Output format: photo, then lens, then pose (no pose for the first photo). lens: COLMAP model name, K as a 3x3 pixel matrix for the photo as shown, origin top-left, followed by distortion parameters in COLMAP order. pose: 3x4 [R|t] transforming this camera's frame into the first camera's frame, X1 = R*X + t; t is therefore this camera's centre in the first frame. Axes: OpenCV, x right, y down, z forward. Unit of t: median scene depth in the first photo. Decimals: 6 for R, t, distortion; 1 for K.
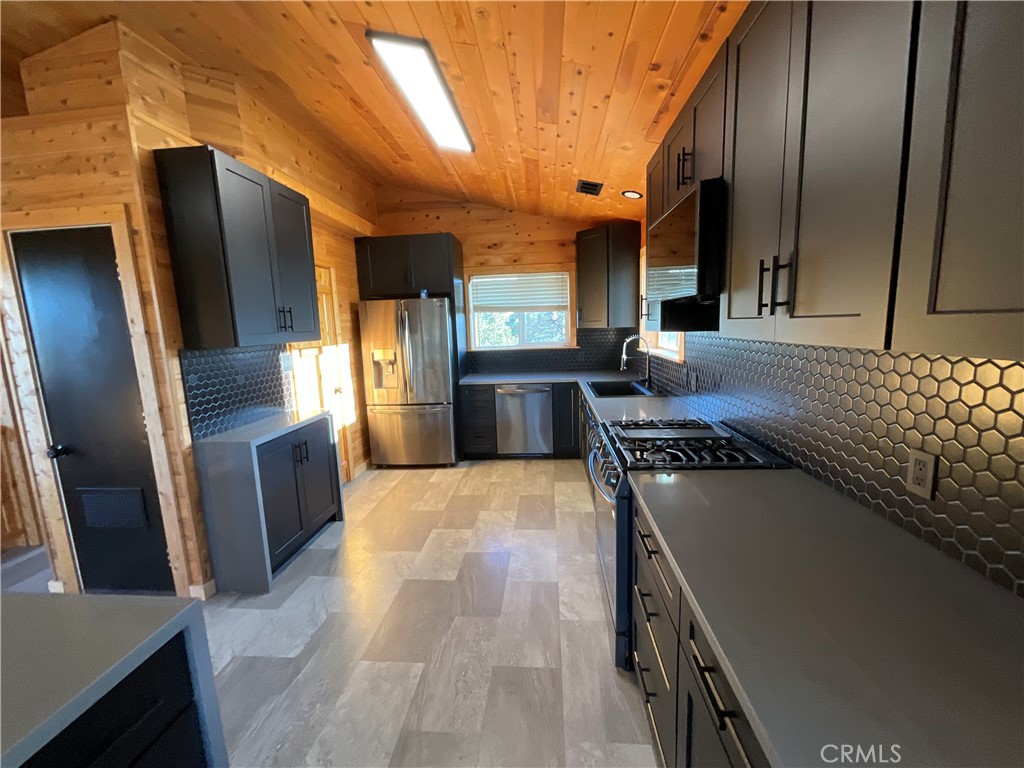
lens RADIAL K [[411.4, 0, 510.8], [0, 411.4, 379.9], [0, 0, 1]] dist [-0.001249, 0.004910]
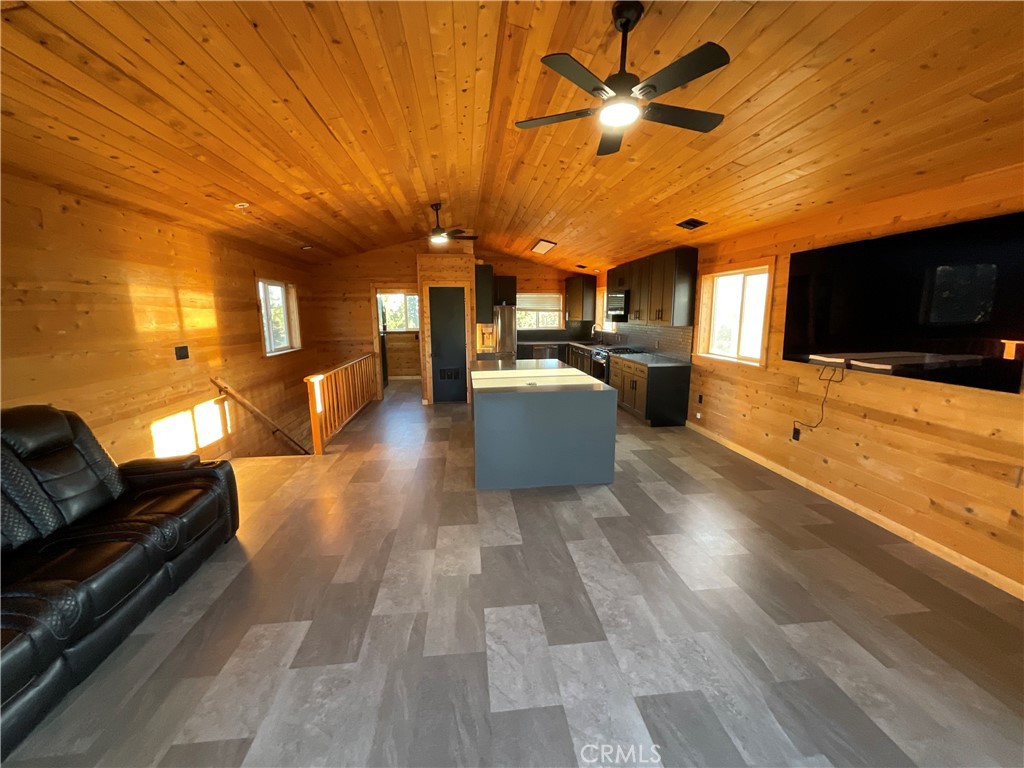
lens RADIAL K [[411.4, 0, 510.8], [0, 411.4, 379.9], [0, 0, 1]] dist [-0.001249, 0.004910]
pose [[0.979633, -0.002586, 0.200779, -0.626213], [-0.001903, 0.999753, 0.022164, 0.157583], [-0.200786, -0.022095, 0.979386, -1.199767]]
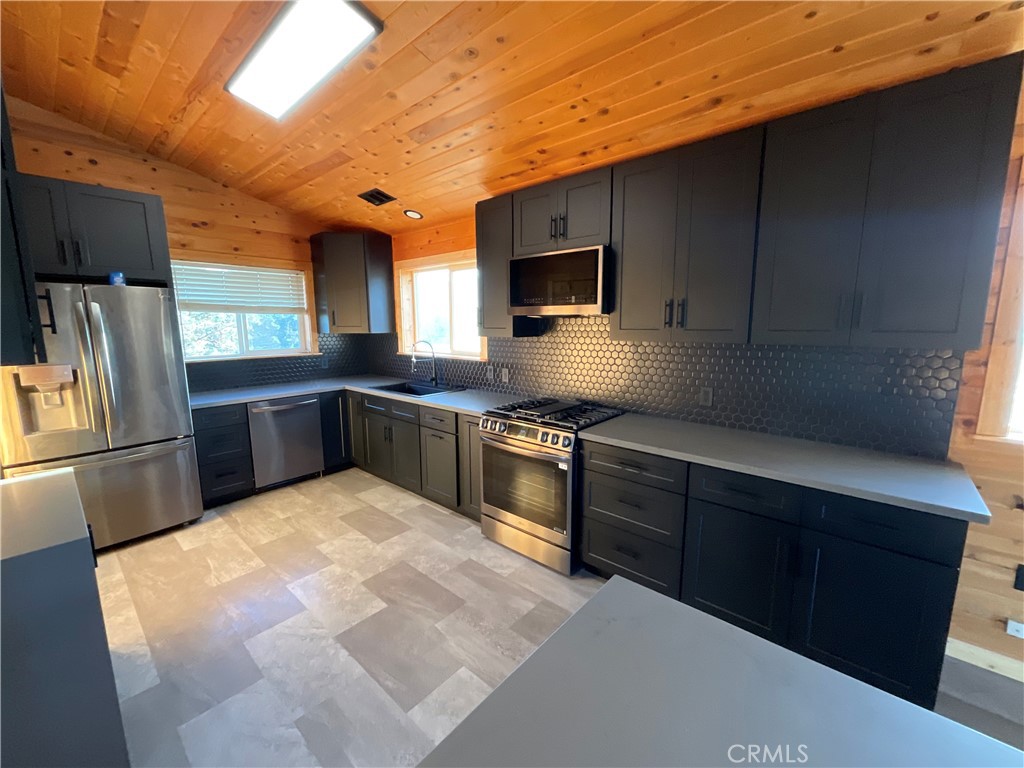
lens RADIAL K [[411.4, 0, 510.8], [0, 411.4, 379.9], [0, 0, 1]] dist [-0.001249, 0.004910]
pose [[0.599359, -0.077564, 0.796714, -0.371612], [0.091500, 0.995409, 0.028073, -0.009011], [-0.795234, 0.056074, 0.603704, 0.110726]]
